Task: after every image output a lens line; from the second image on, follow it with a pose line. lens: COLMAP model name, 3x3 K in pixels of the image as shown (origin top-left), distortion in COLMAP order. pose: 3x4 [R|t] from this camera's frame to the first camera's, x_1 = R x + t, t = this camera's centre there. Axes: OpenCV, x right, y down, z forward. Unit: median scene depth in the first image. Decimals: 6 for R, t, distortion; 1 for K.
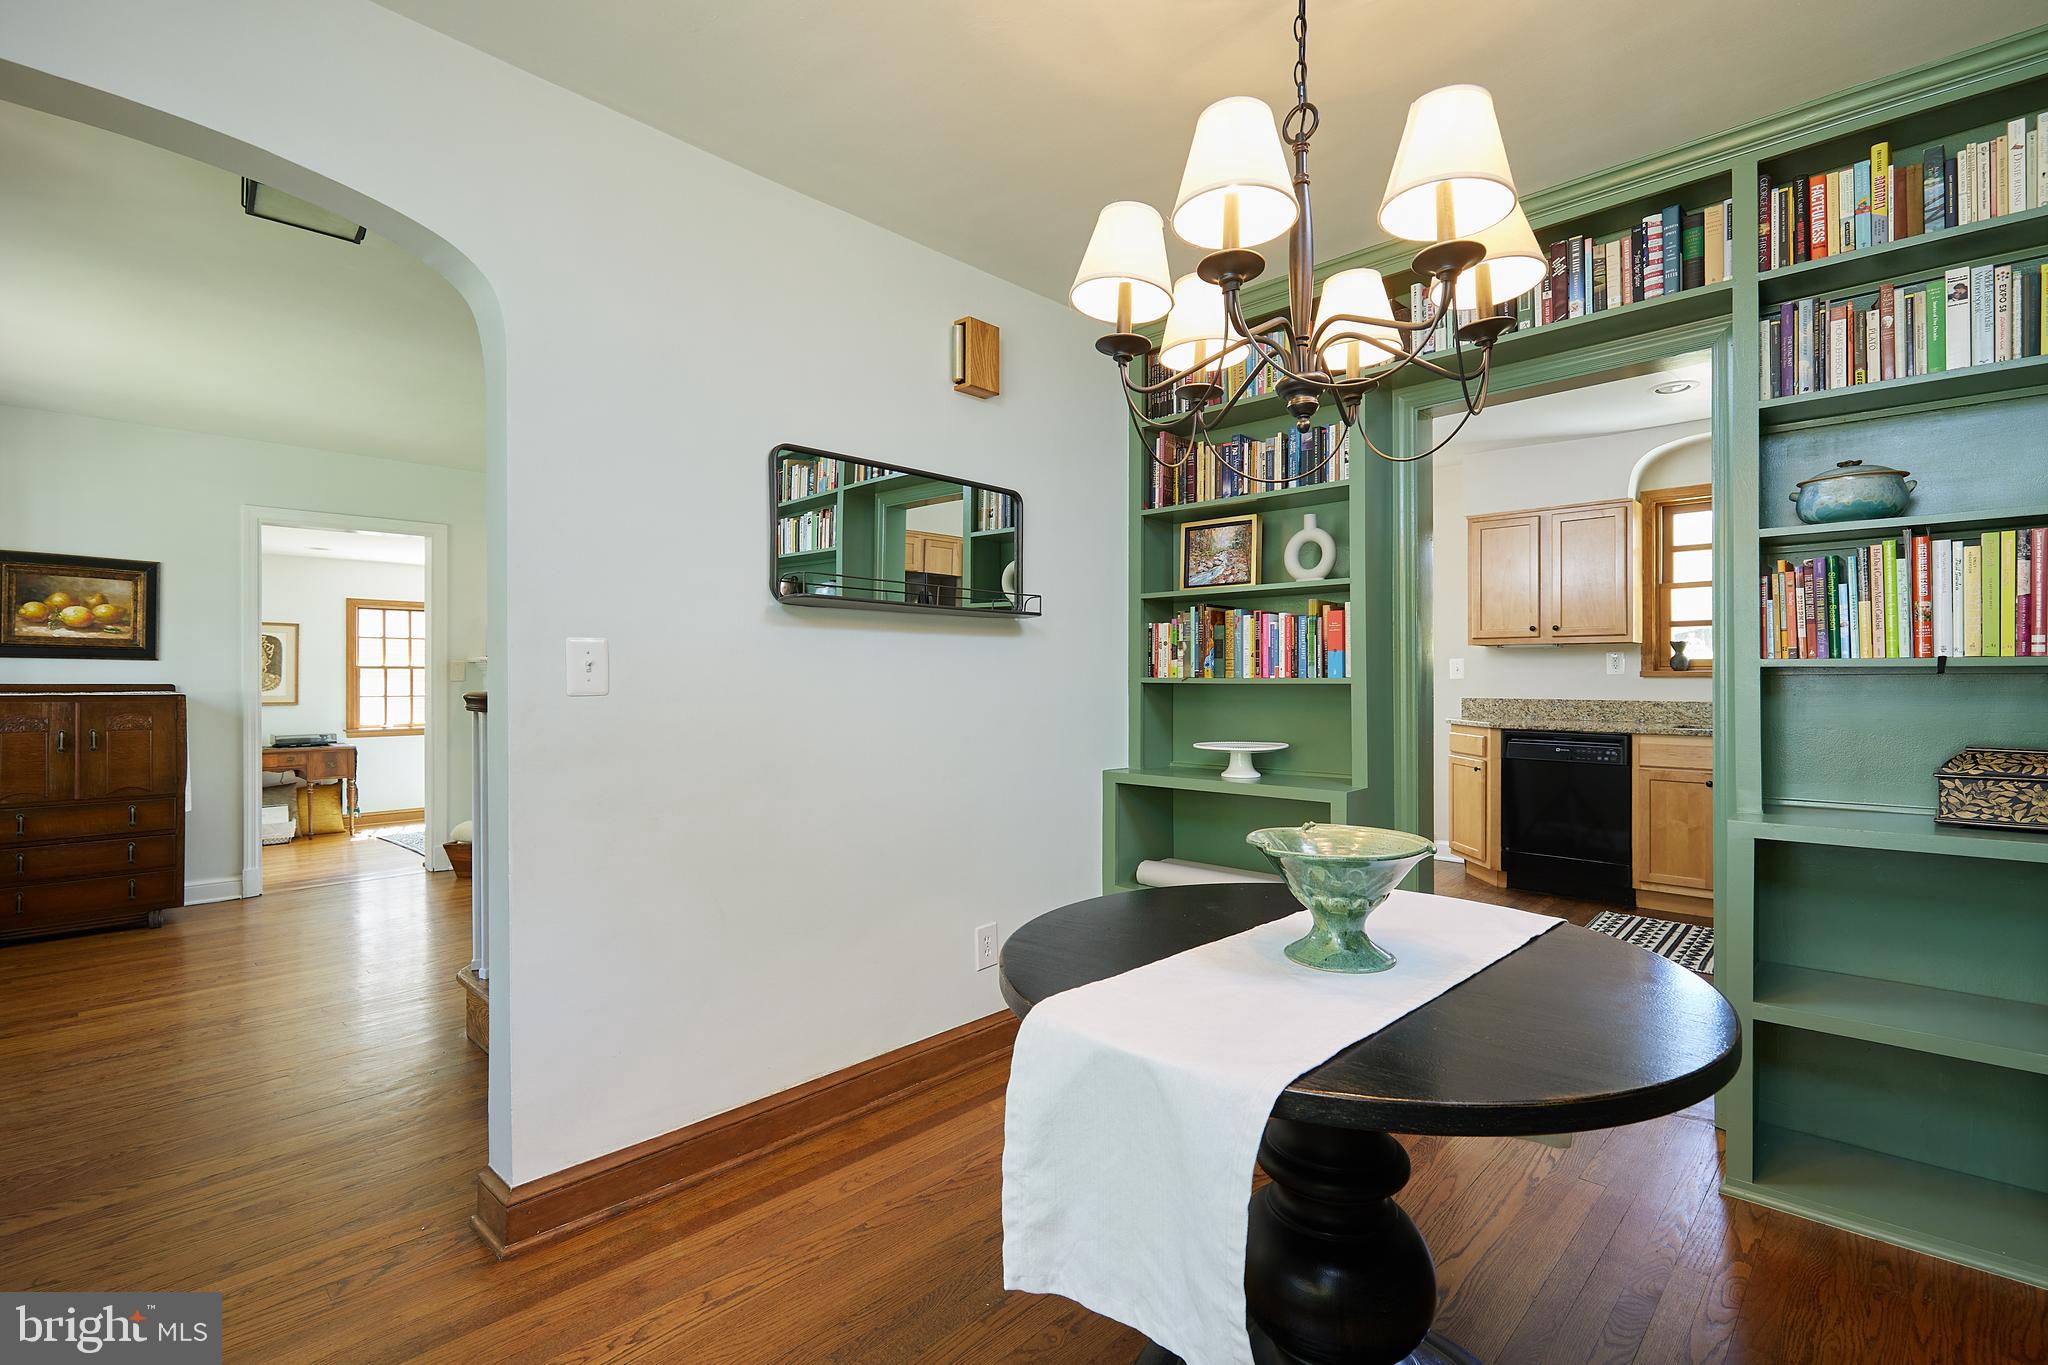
lens RADIAL K [[927.3, 0, 1041.1], [0, 927.3, 672.7], [0, 0, 1]] dist [0.000883, 0.000177]
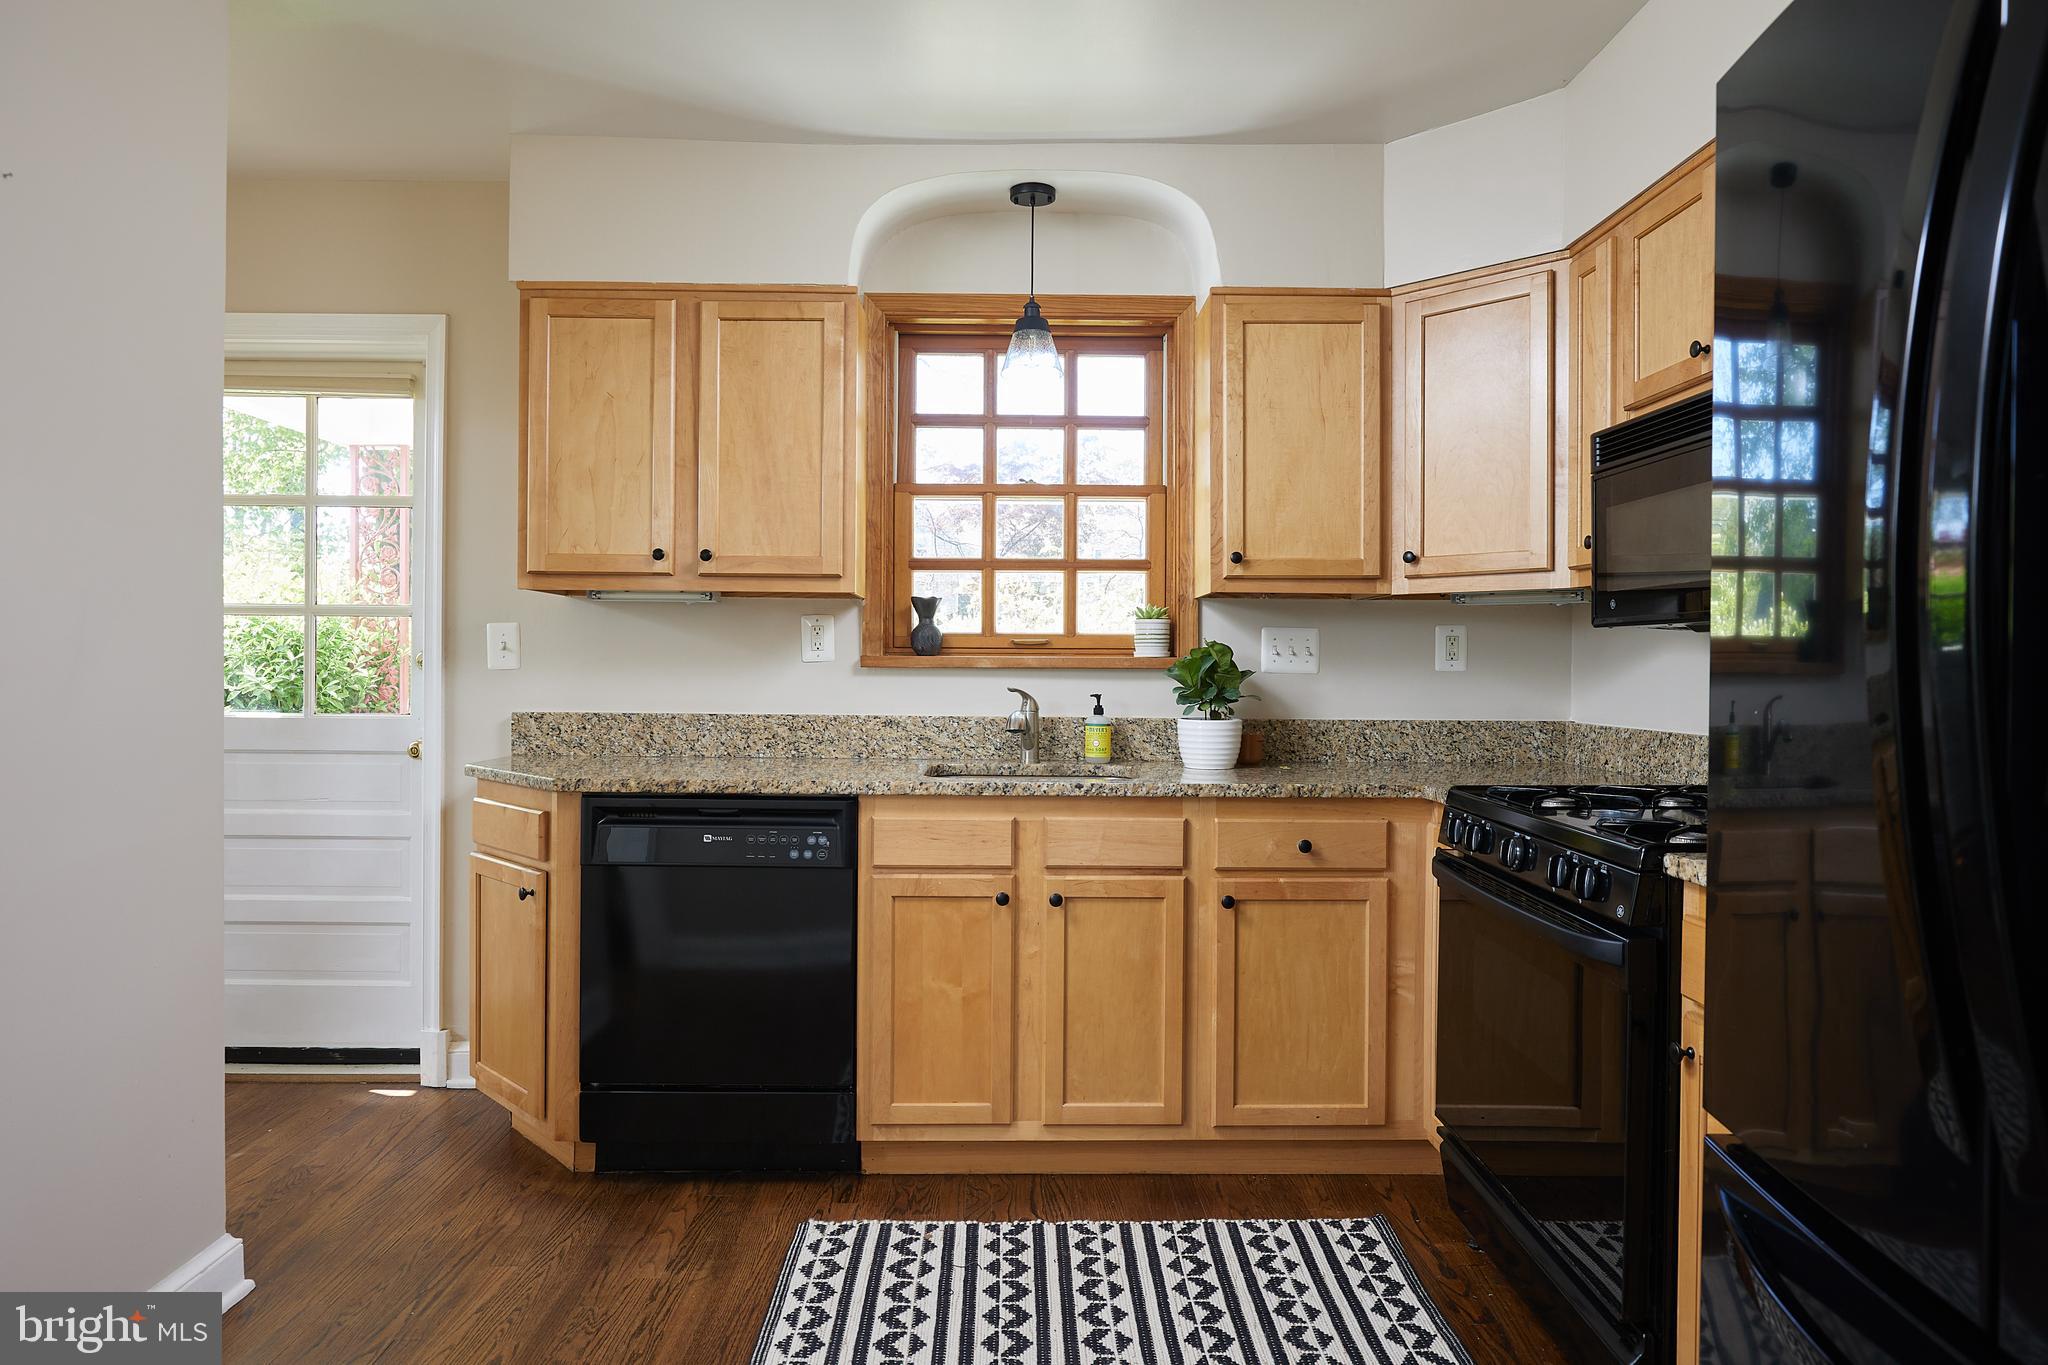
lens RADIAL K [[1158.3, 0, 1039.0], [0, 1158.3, 676.8], [0, 0, 1]] dist [-0.012640, 0.001144]
pose [[0.712674, -0.000343, 0.701495, 0.281862], [-0.010310, 0.999887, 0.010963, 0.001996], [-0.701420, -0.015045, 0.712590, 0.496244]]
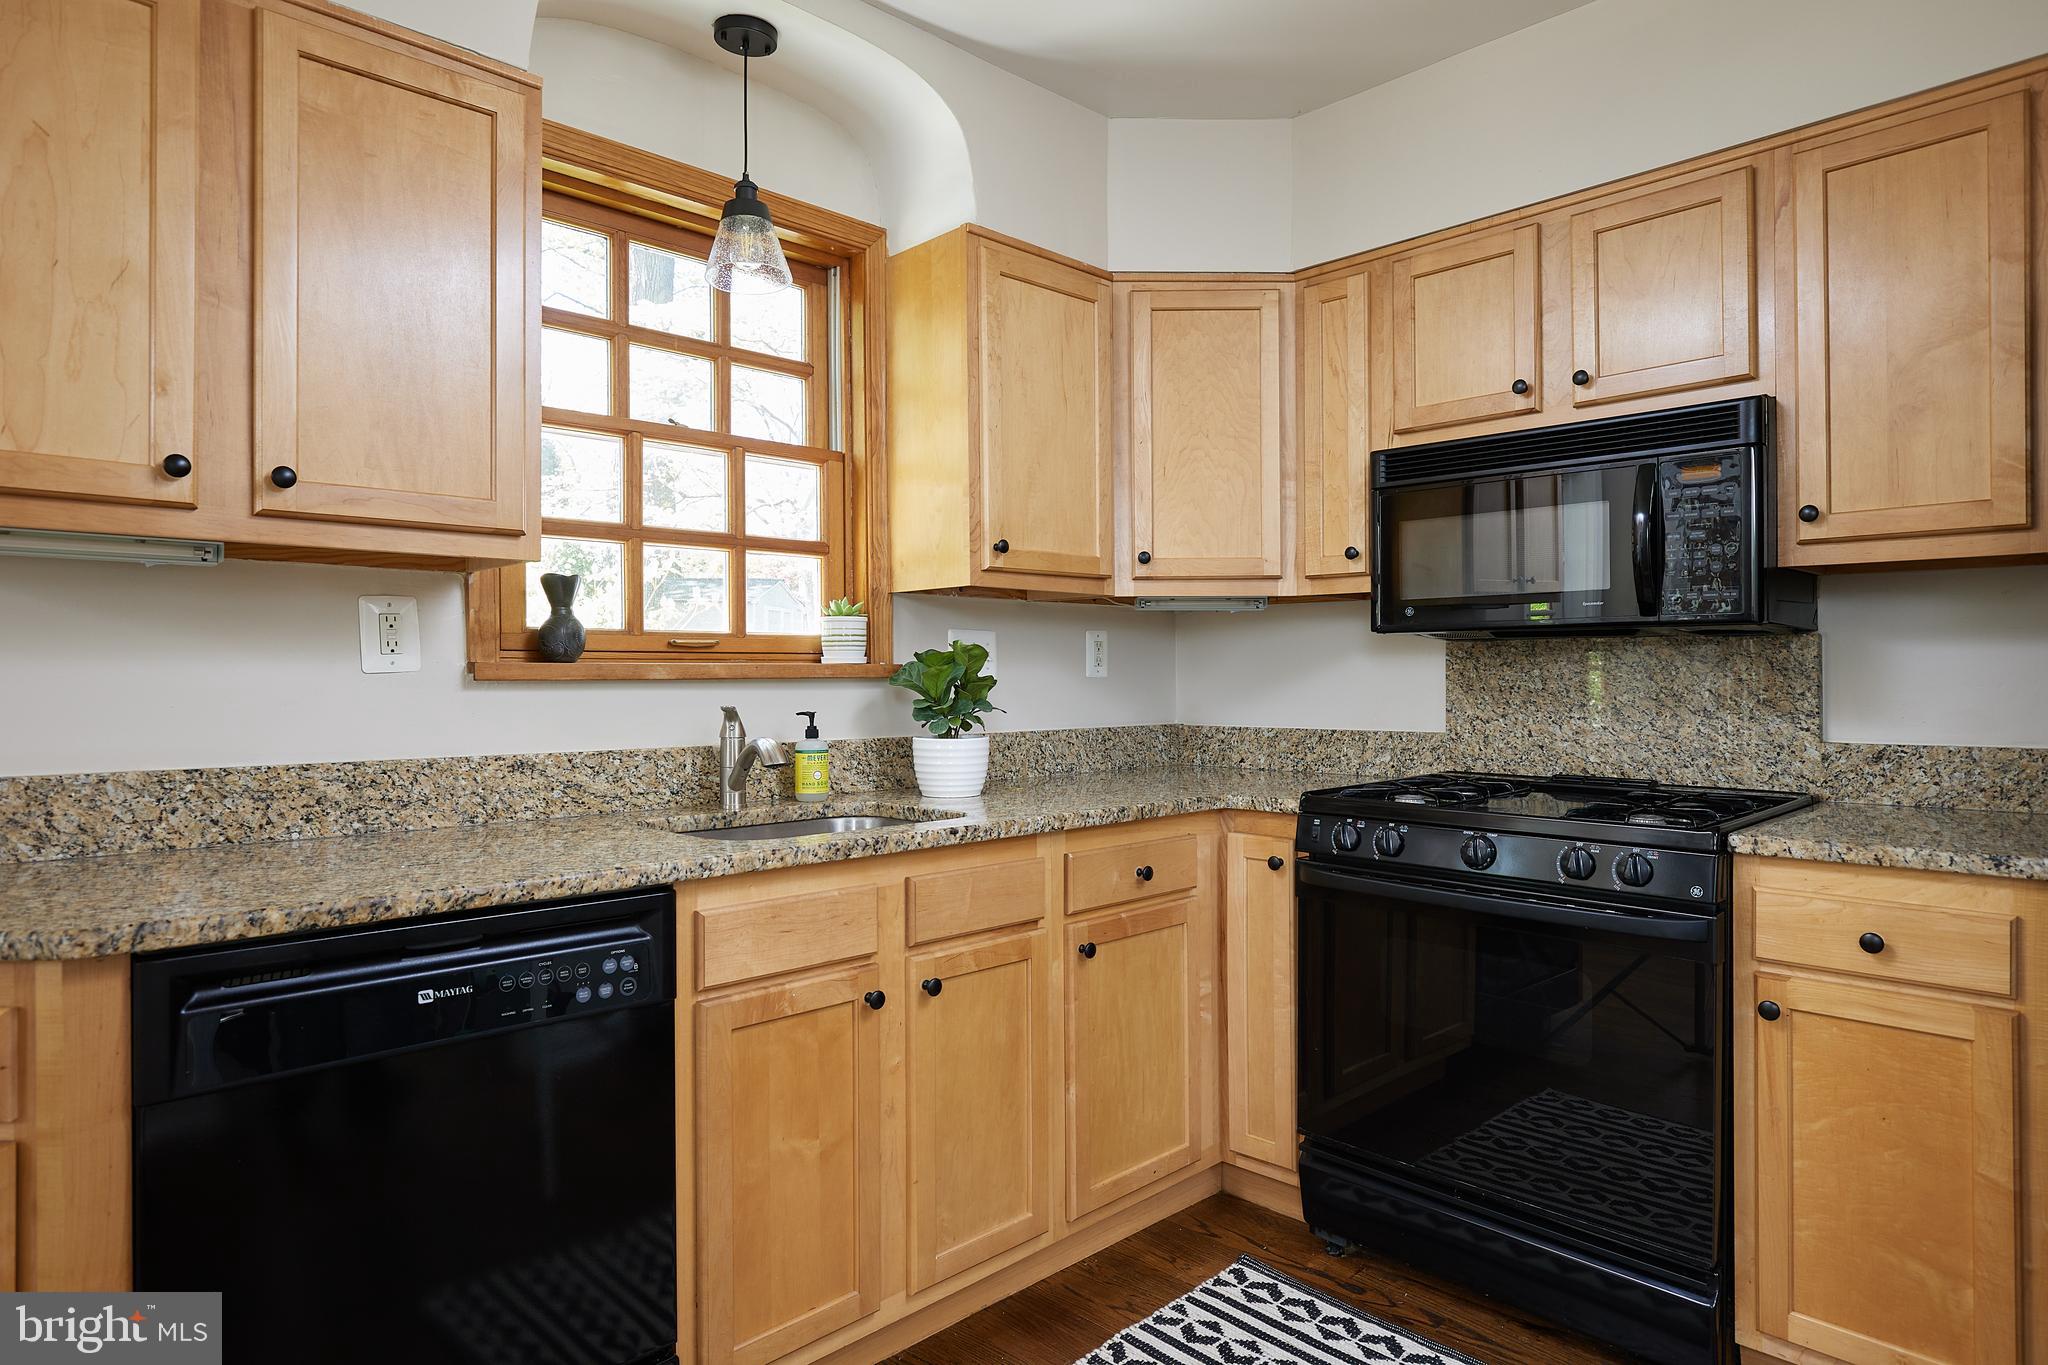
lens RADIAL K [[1158.3, 0, 1033.1], [0, 1158.3, 677.3], [0, 0, 1]] dist [-0.012640, 0.001144]
pose [[0.040143, 0.001231, 0.999193, 0.265576], [0.001289, 0.999998, -0.001284, 0.004298], [-0.999193, 0.001339, 0.040142, 0.797563]]
